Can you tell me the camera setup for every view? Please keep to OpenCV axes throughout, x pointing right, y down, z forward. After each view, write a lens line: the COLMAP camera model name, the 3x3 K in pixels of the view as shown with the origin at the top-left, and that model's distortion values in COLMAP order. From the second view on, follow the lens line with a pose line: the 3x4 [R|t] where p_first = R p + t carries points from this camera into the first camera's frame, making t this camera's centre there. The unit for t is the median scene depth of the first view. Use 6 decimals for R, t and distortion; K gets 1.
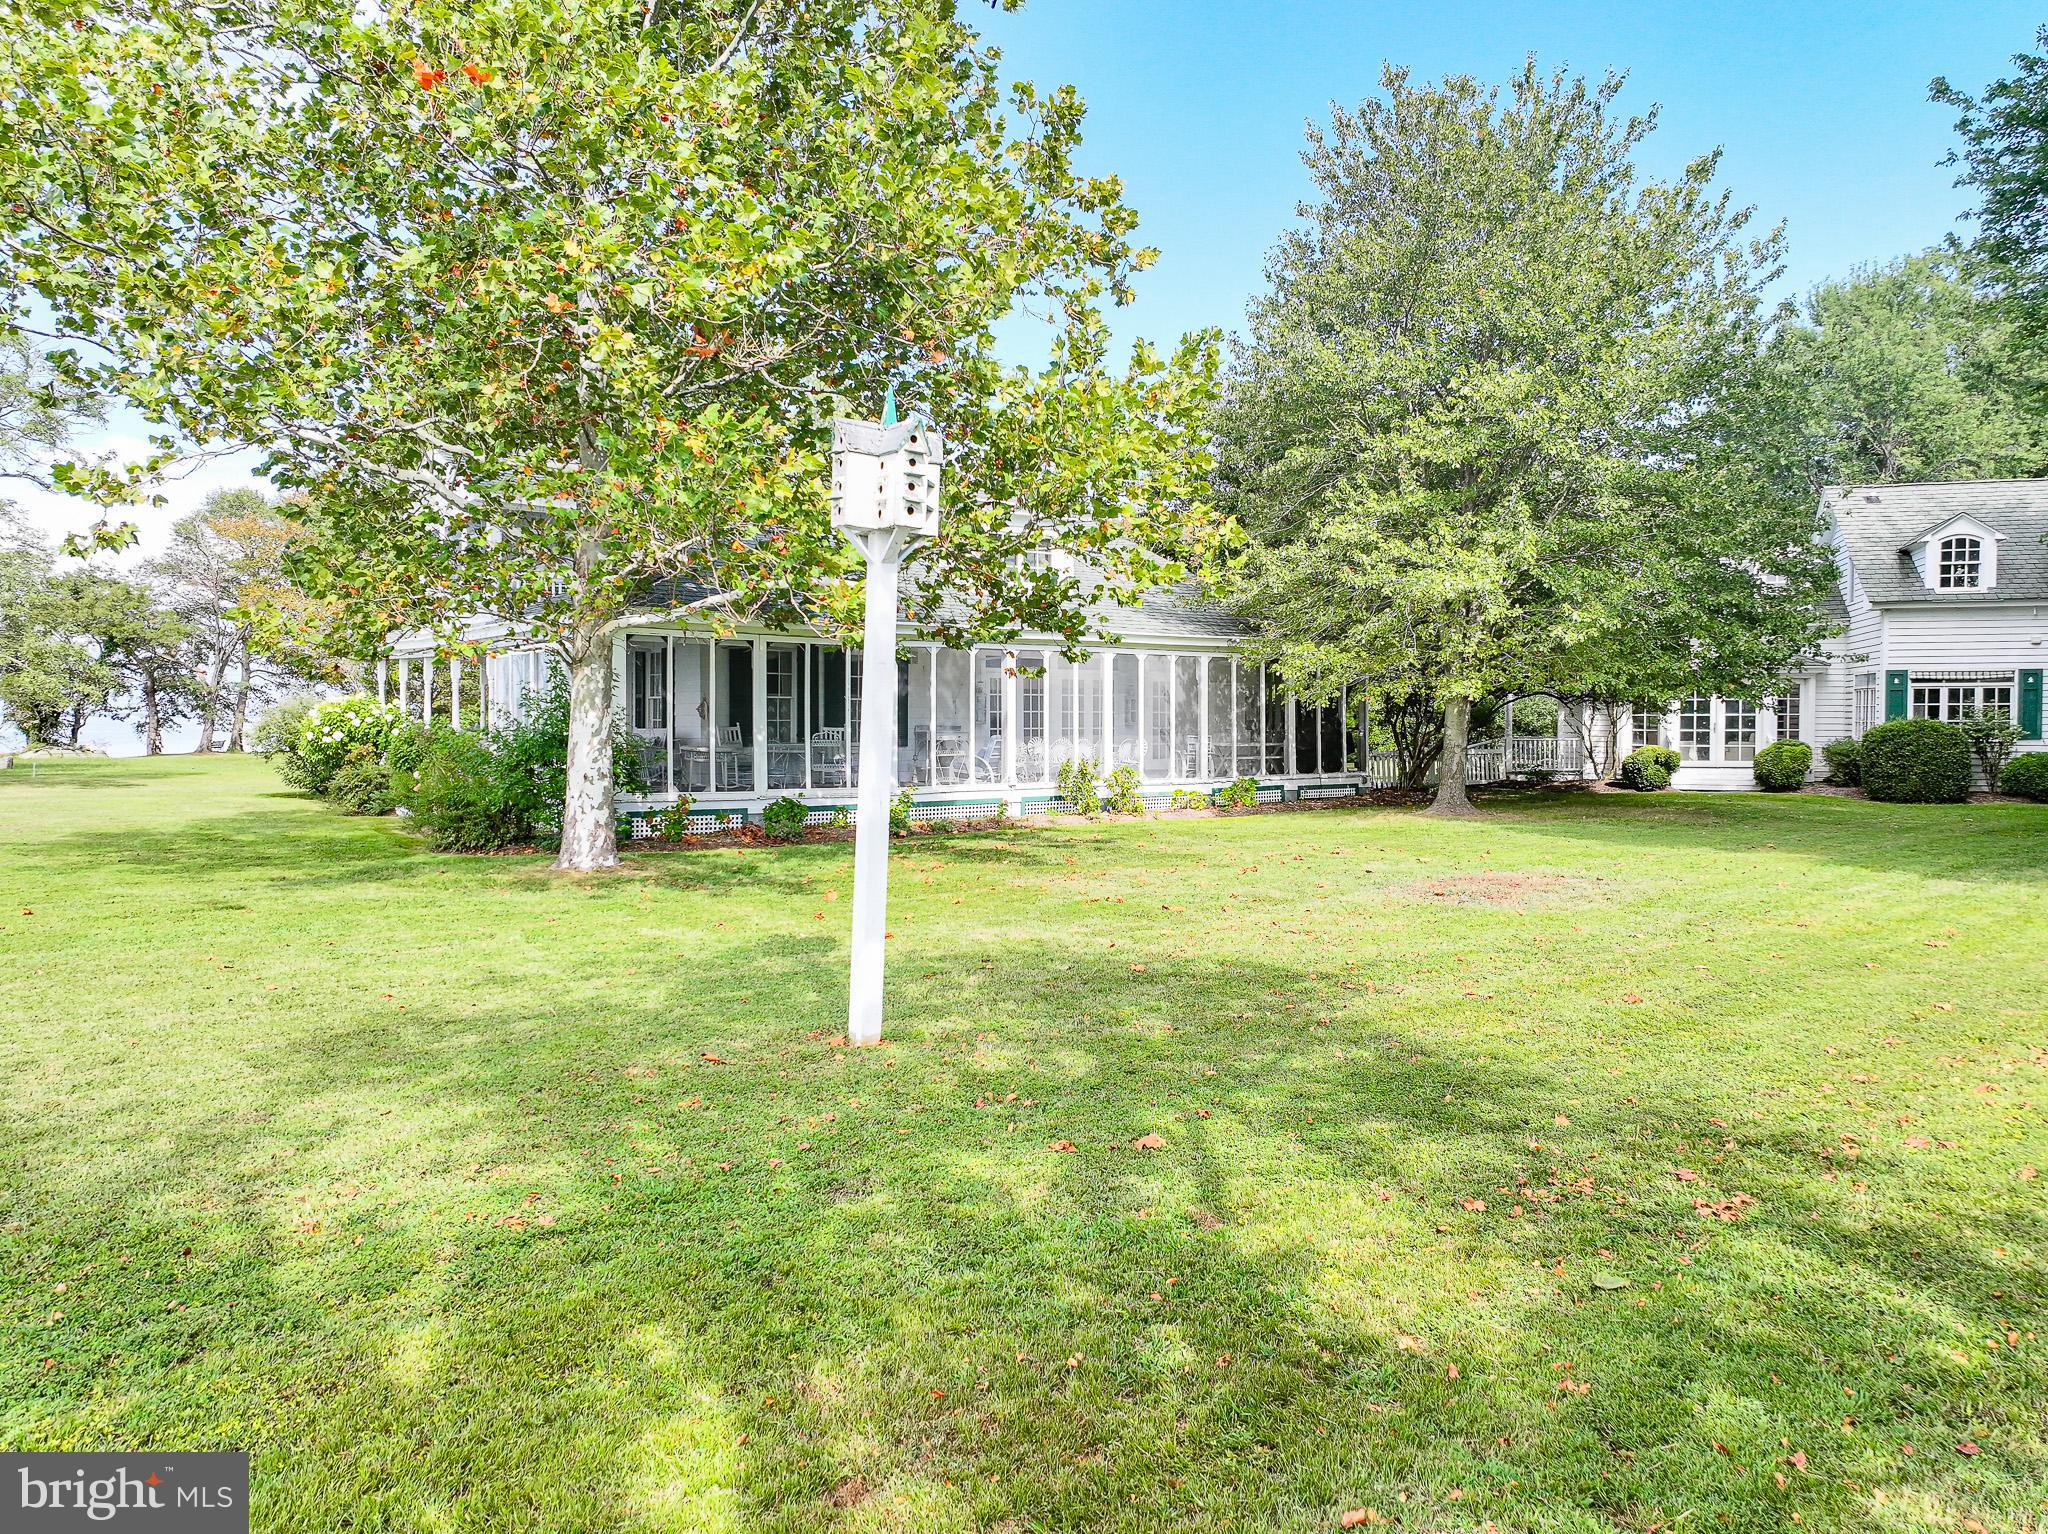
lens RADIAL K [[1436.2, 0, 1030.8], [0, 1436.2, 763.3], [0, 0, 1]] dist [0.006283, 0.013103]
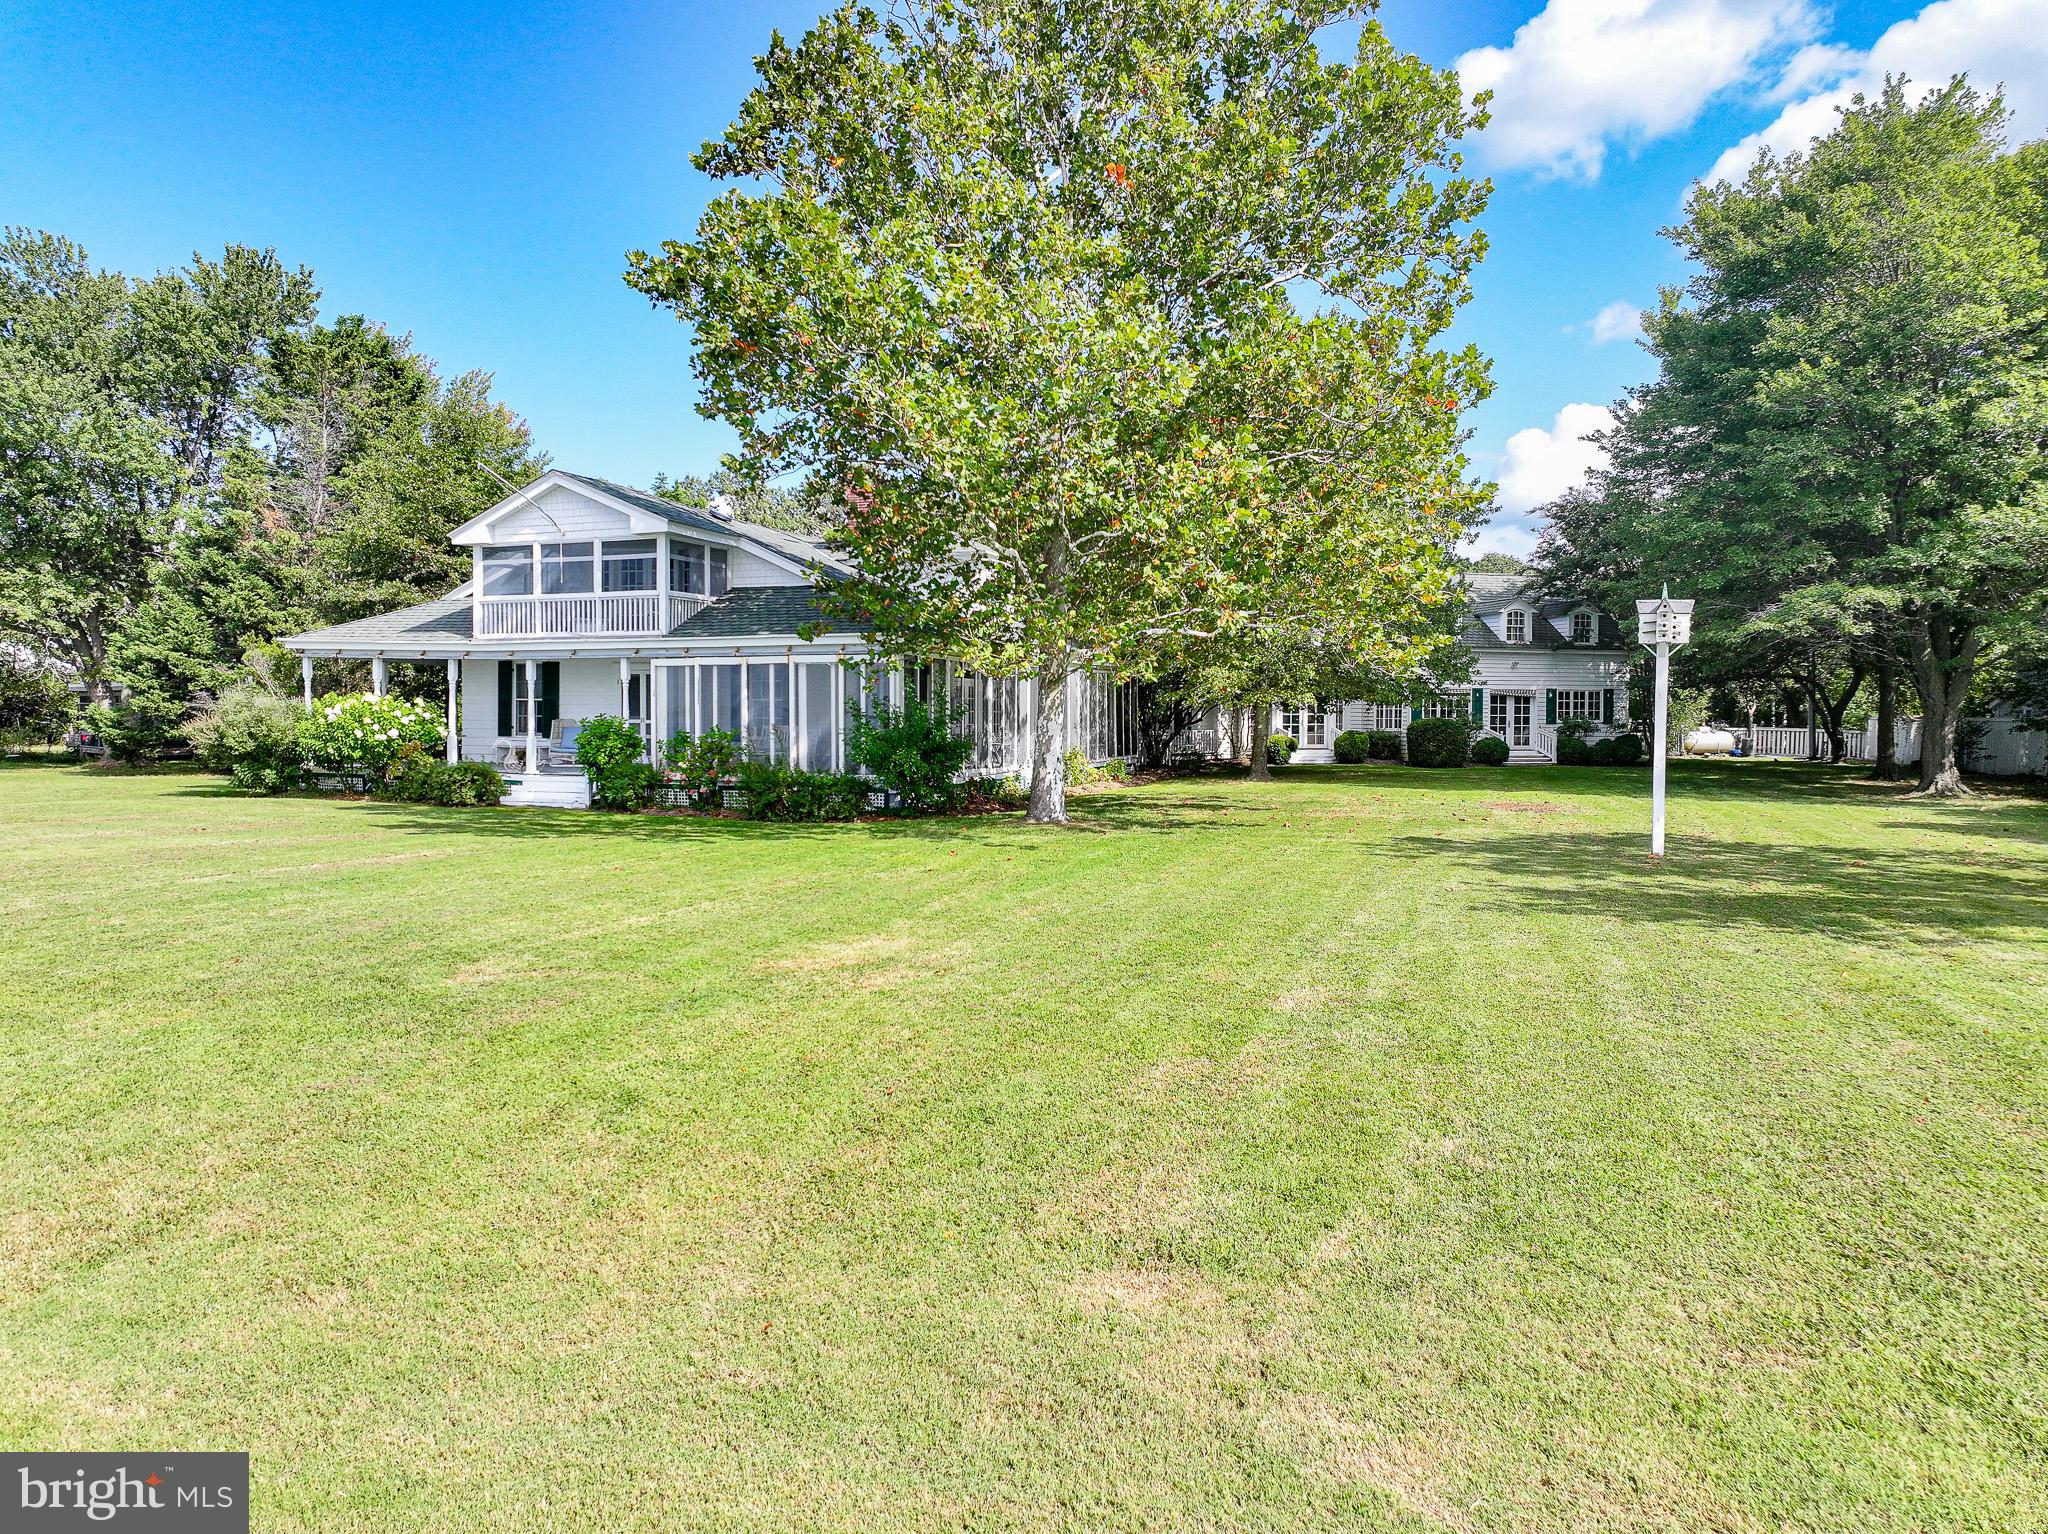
lens RADIAL K [[1436.2, 0, 1028.9], [0, 1436.2, 767.8], [0, 0, 1]] dist [0.006283, 0.013103]
pose [[0.835195, -0.018654, 0.549637, -0.757696], [0.013878, 0.999821, 0.012844, -0.001174], [-0.549778, -0.003100, 0.835305, -0.131812]]
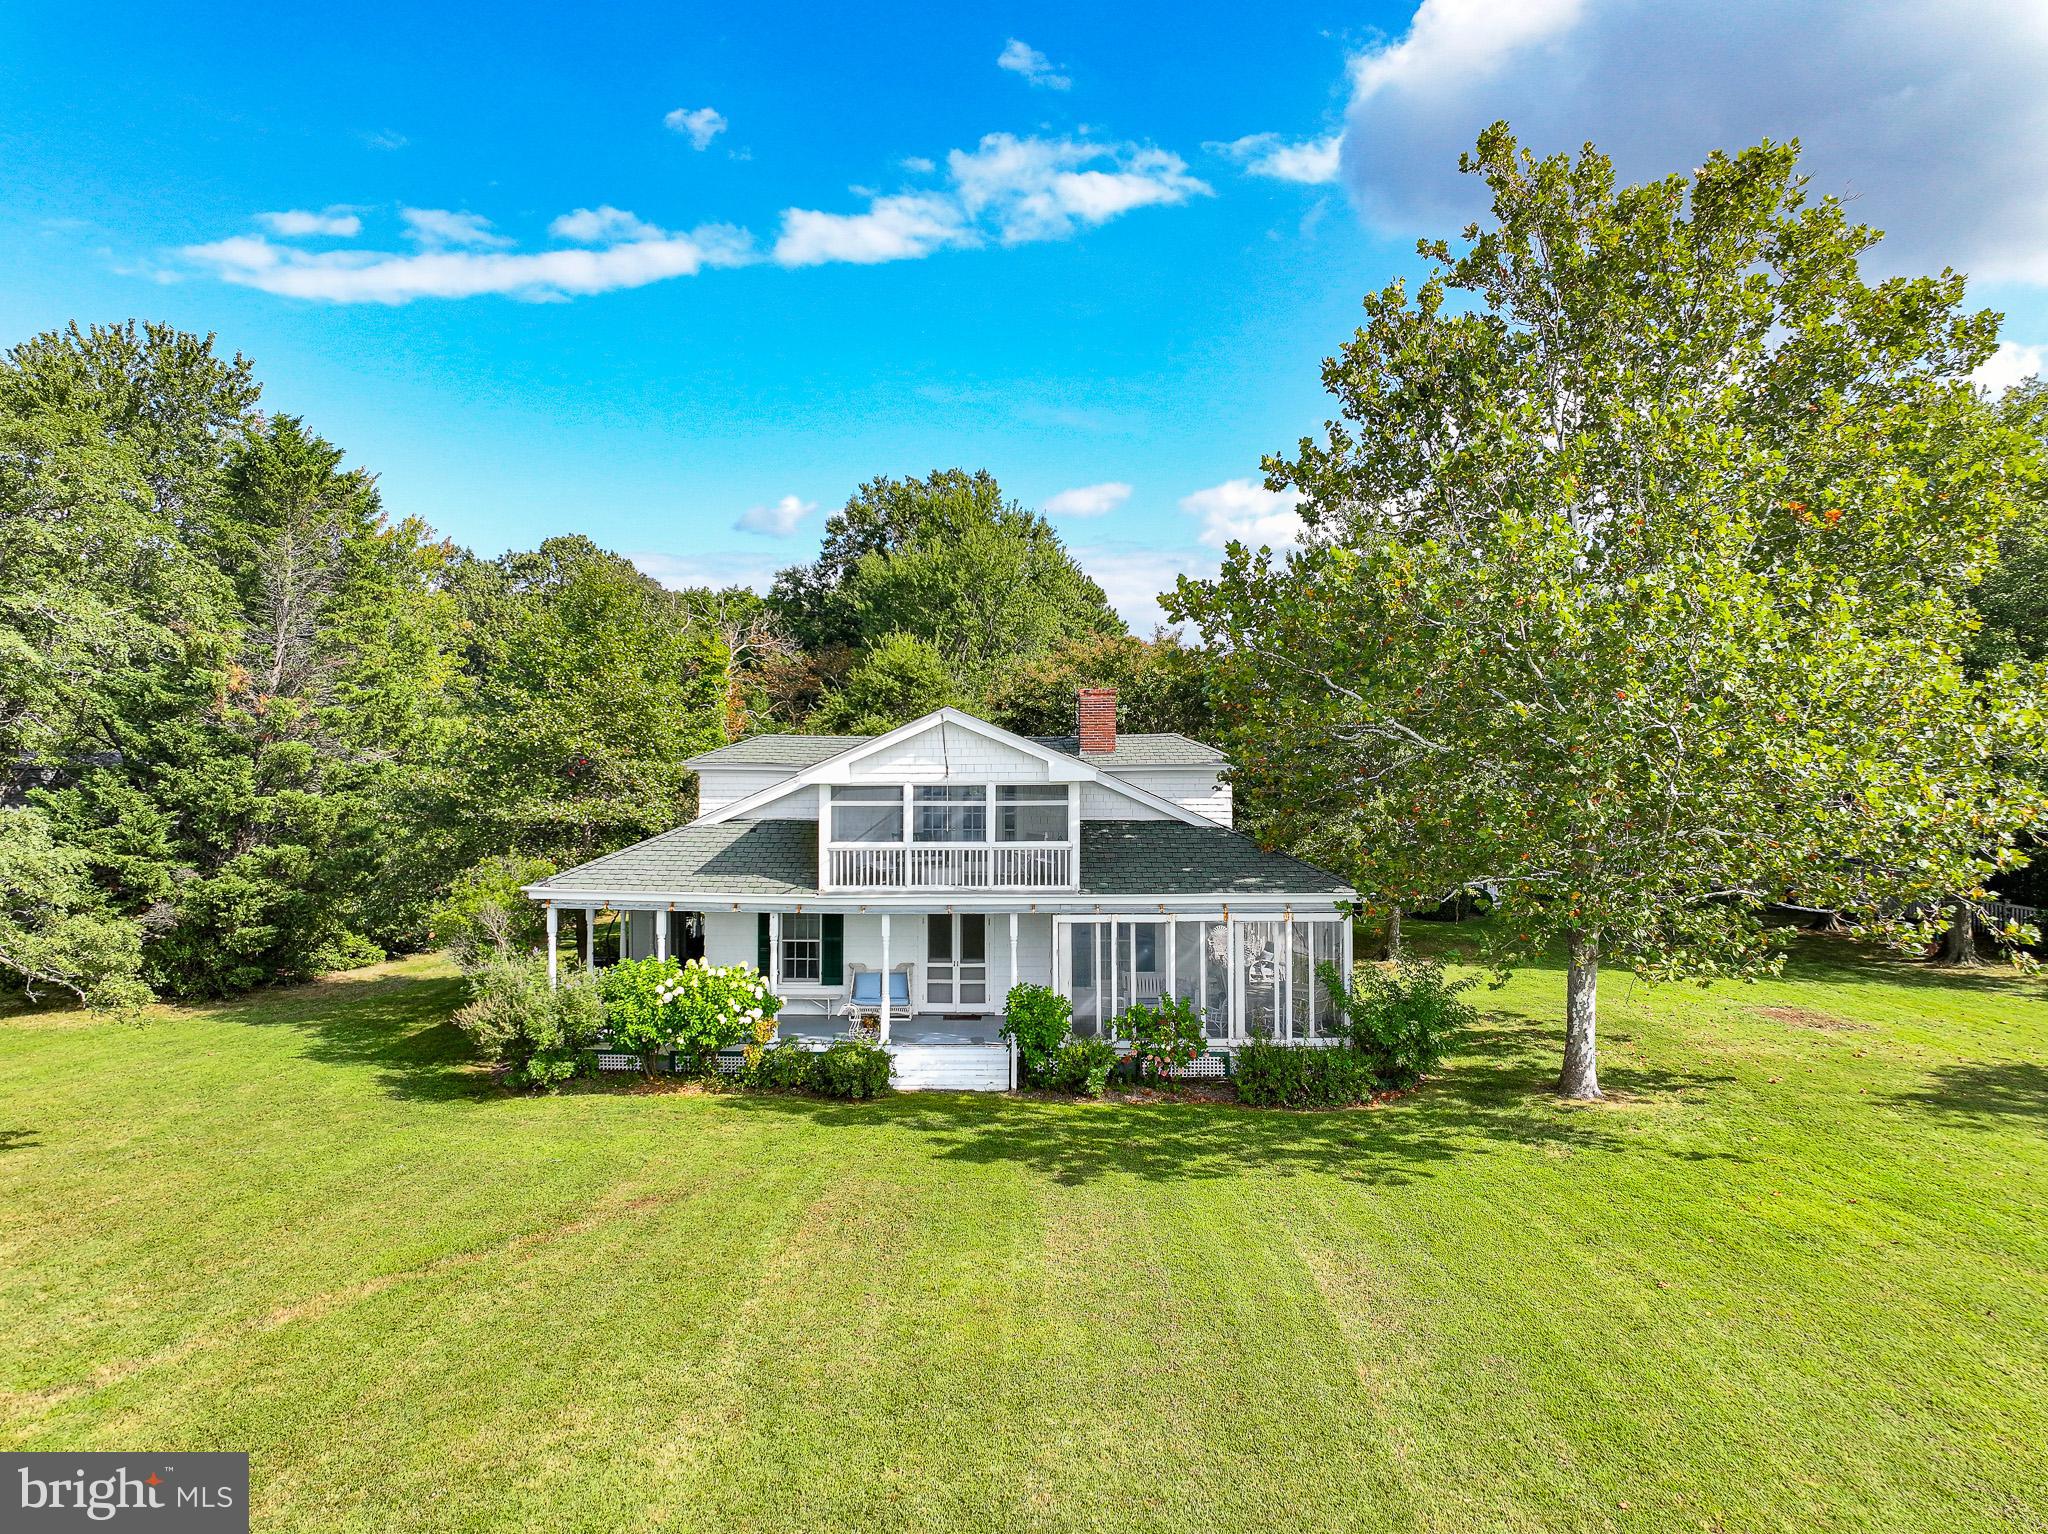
lens RADIAL K [[1436.2, 0, 1044.4], [0, 1436.2, 761.9], [0, 0, 1]] dist [0.006283, 0.013103]
pose [[0.583370, -0.006089, 0.812183, -1.229611], [0.023009, 0.999694, -0.009032, -0.180495], [-0.811880, 0.023957, 0.583332, 0.391625]]
